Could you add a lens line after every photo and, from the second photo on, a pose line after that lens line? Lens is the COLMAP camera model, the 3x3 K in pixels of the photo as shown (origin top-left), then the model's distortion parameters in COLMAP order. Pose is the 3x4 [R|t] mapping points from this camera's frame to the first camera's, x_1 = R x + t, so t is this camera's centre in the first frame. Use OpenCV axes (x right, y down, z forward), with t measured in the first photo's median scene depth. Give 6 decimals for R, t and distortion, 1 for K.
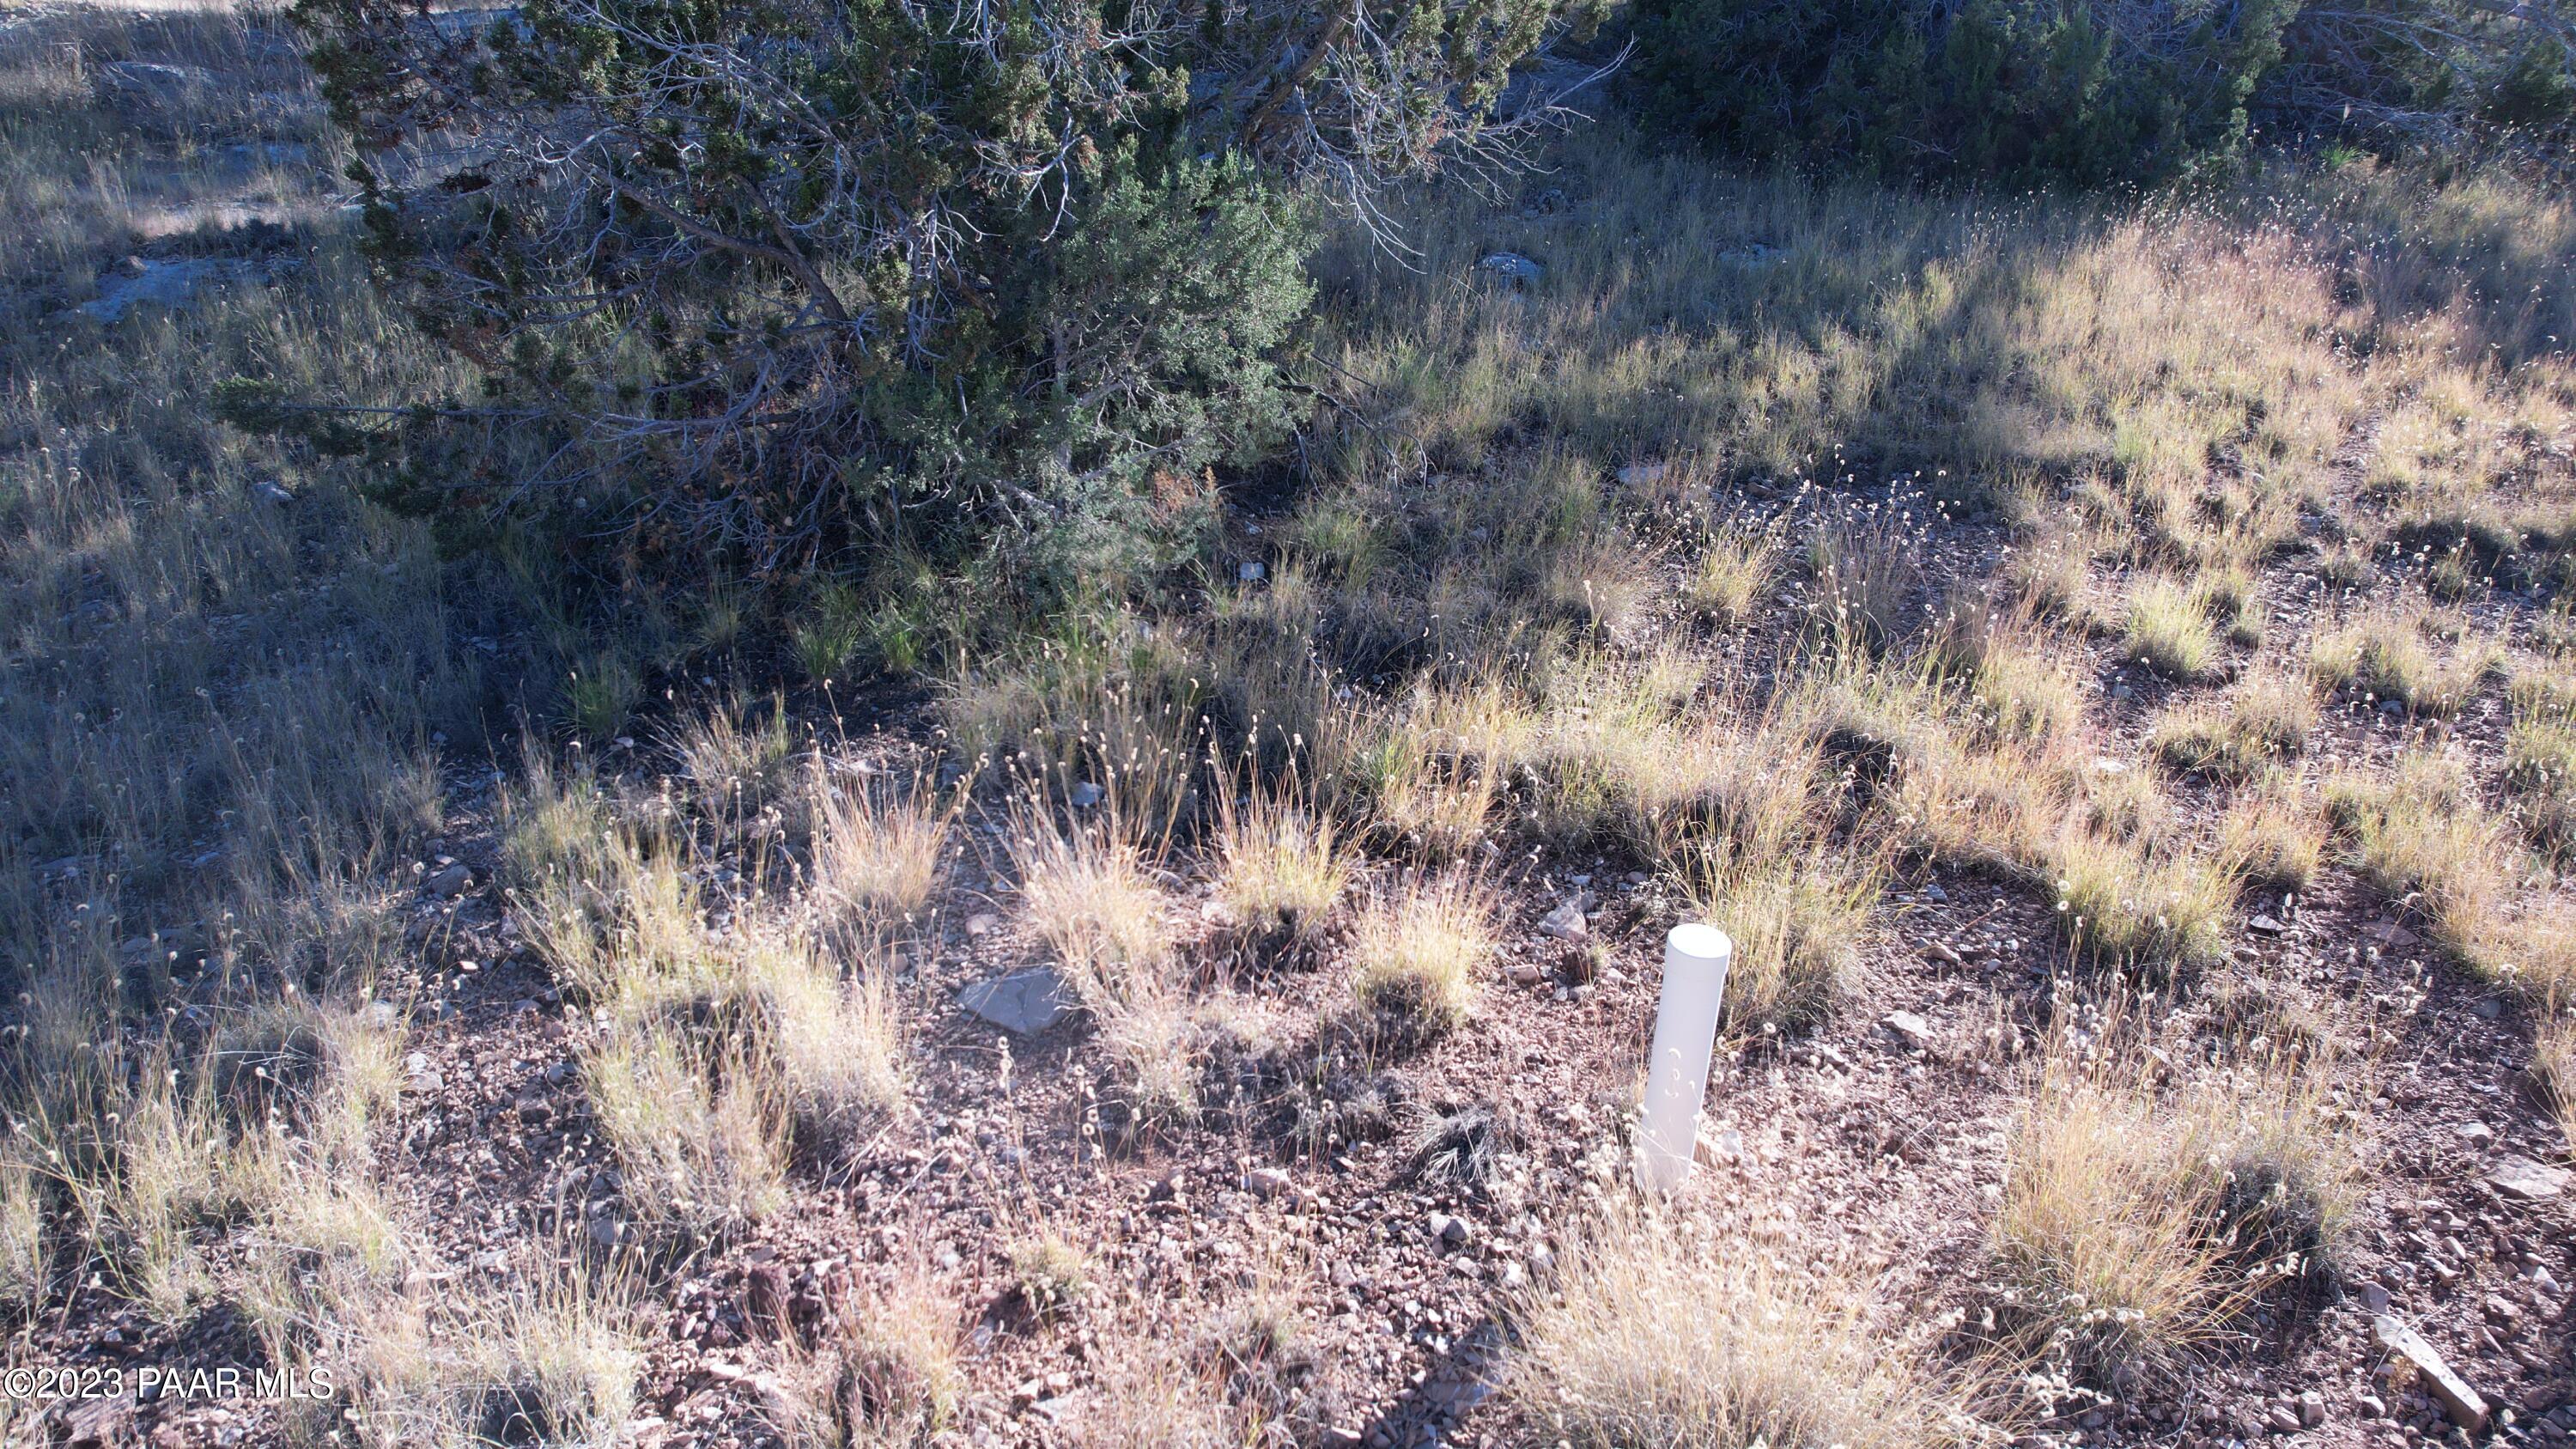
lens RADIAL K [[1690.6, 0, 1283.1], [0, 1690.6, 749.6], [0, 0, 1]] dist [-0.063348, 0.057842]
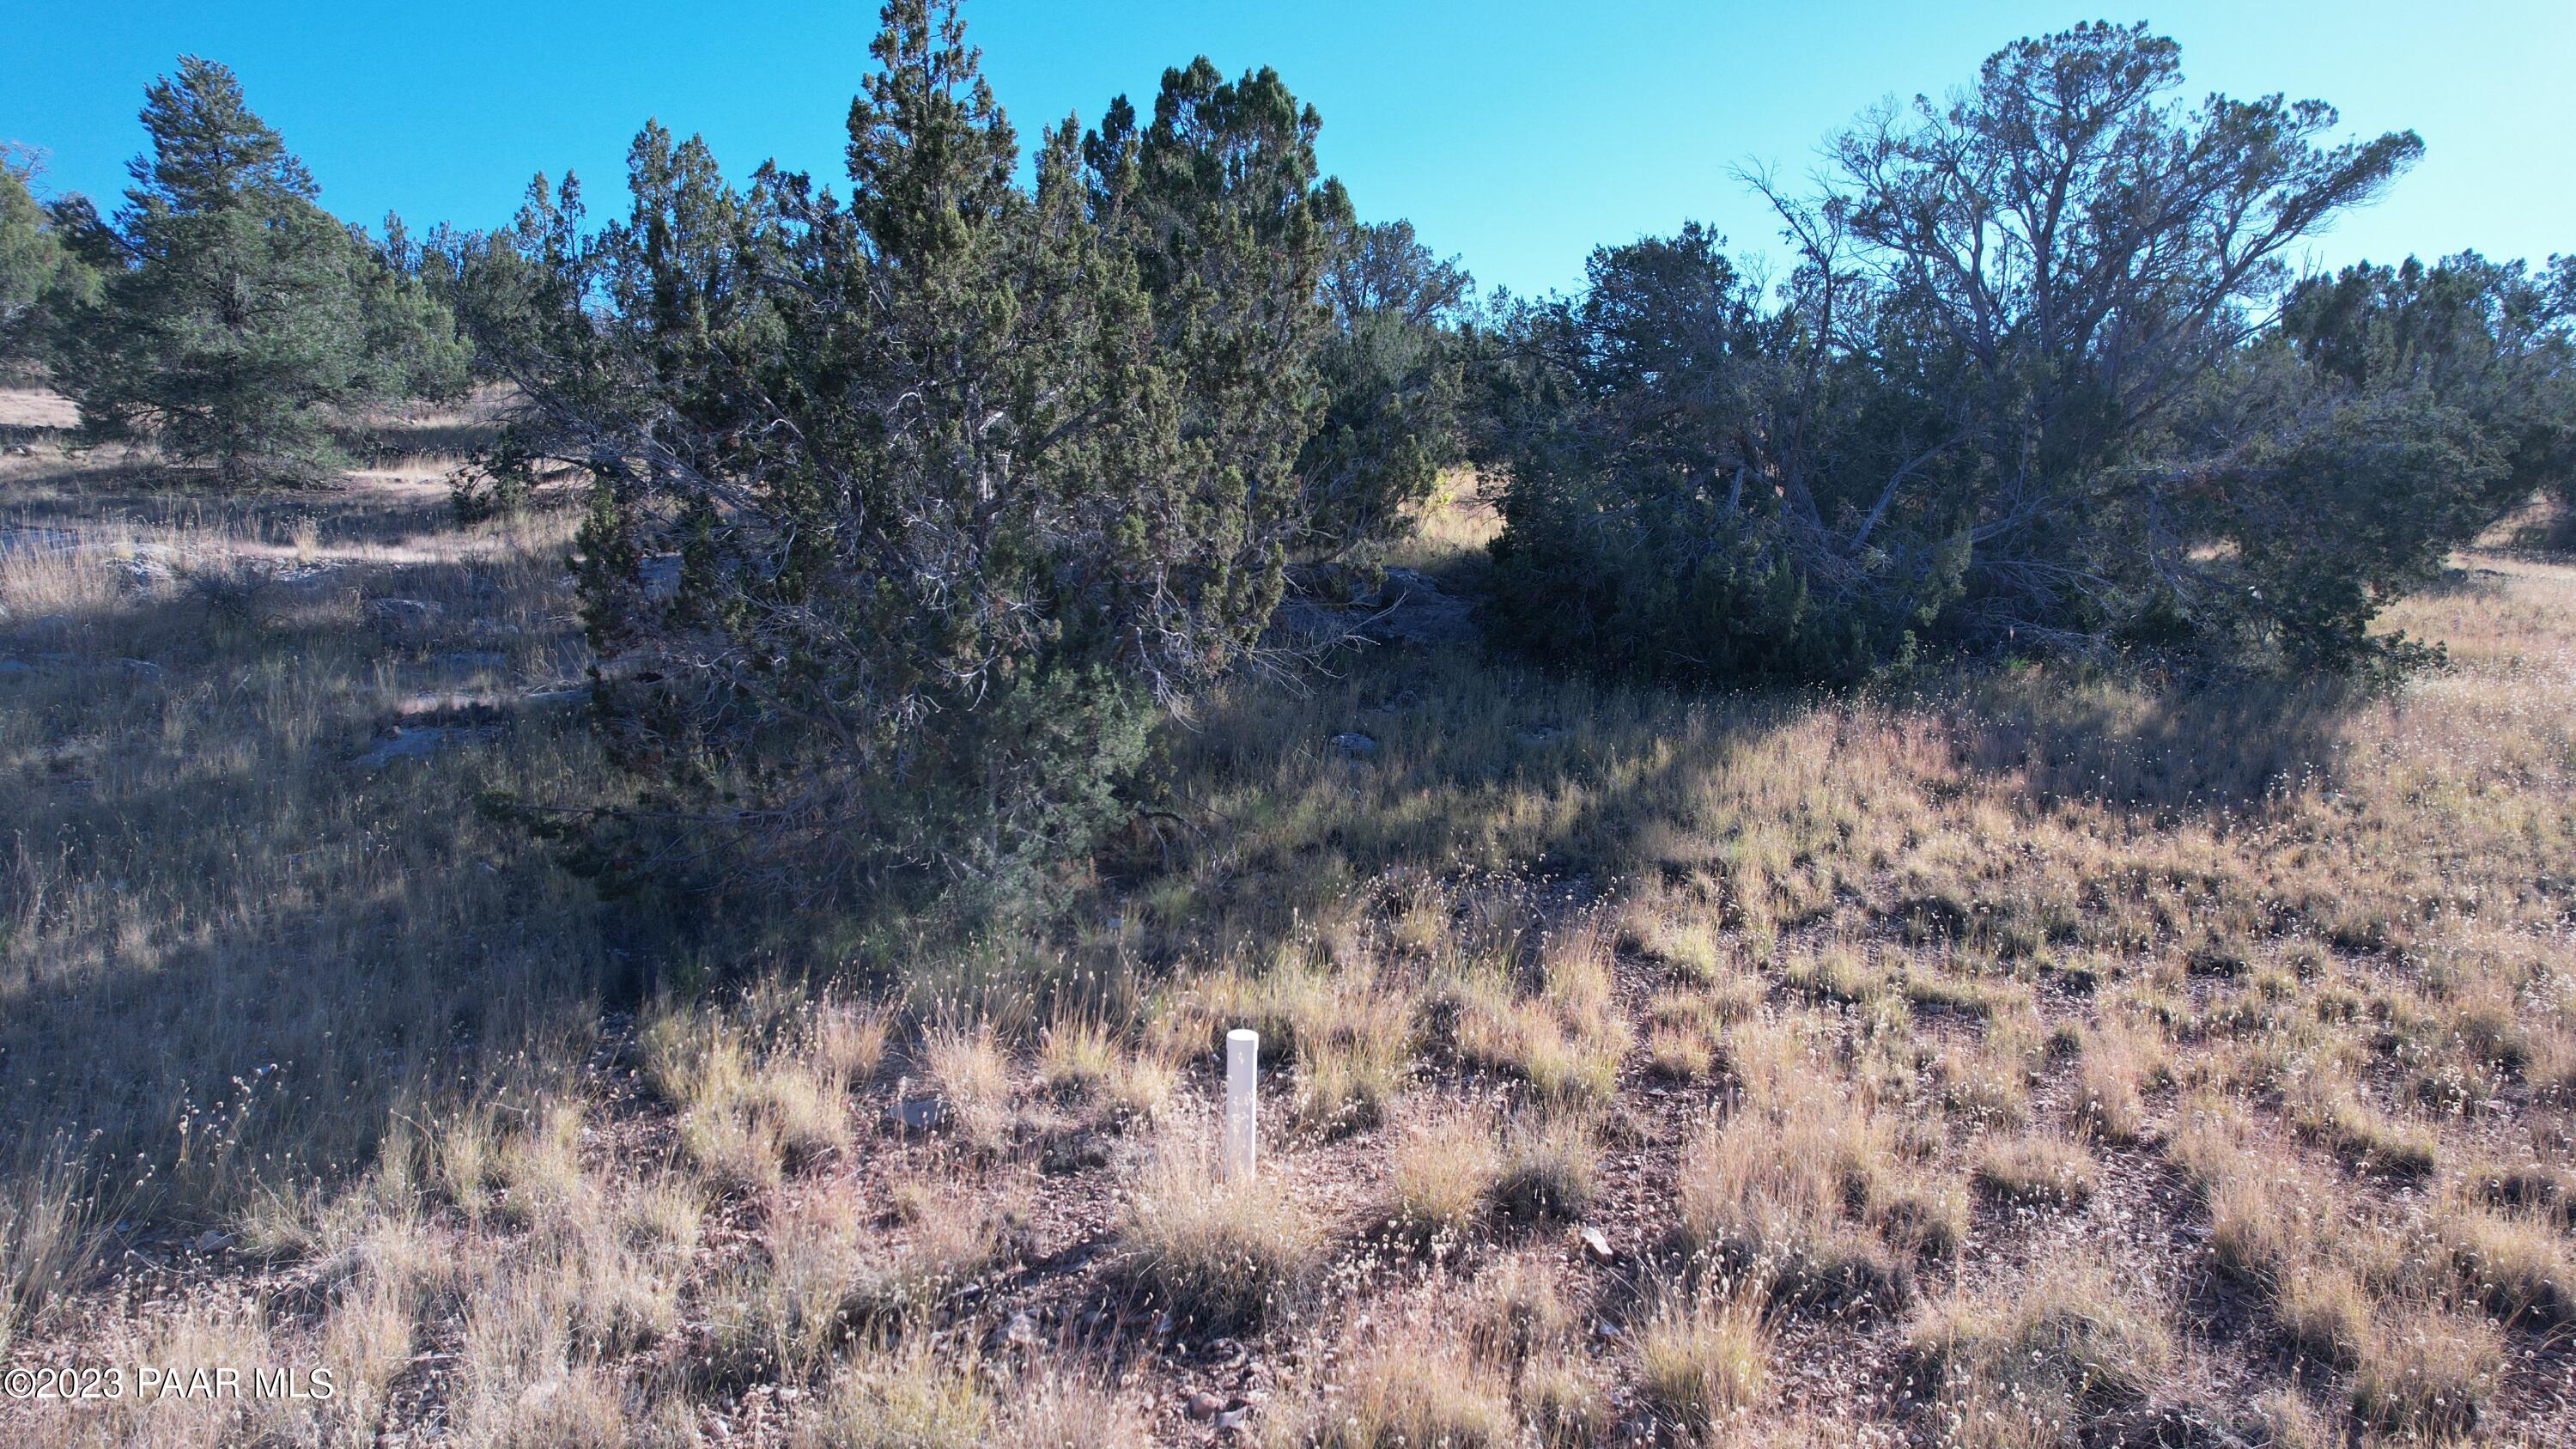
lens RADIAL K [[1690.6, 0, 1297.0], [0, 1690.6, 717.7], [0, 0, 1]] dist [-0.063348, 0.057842]
pose [[0.999860, 0.002354, -0.016573, 0.194385], [-0.007276, 0.952757, -0.303646, 0.205433], [0.015075, 0.303724, 0.952641, -0.587163]]
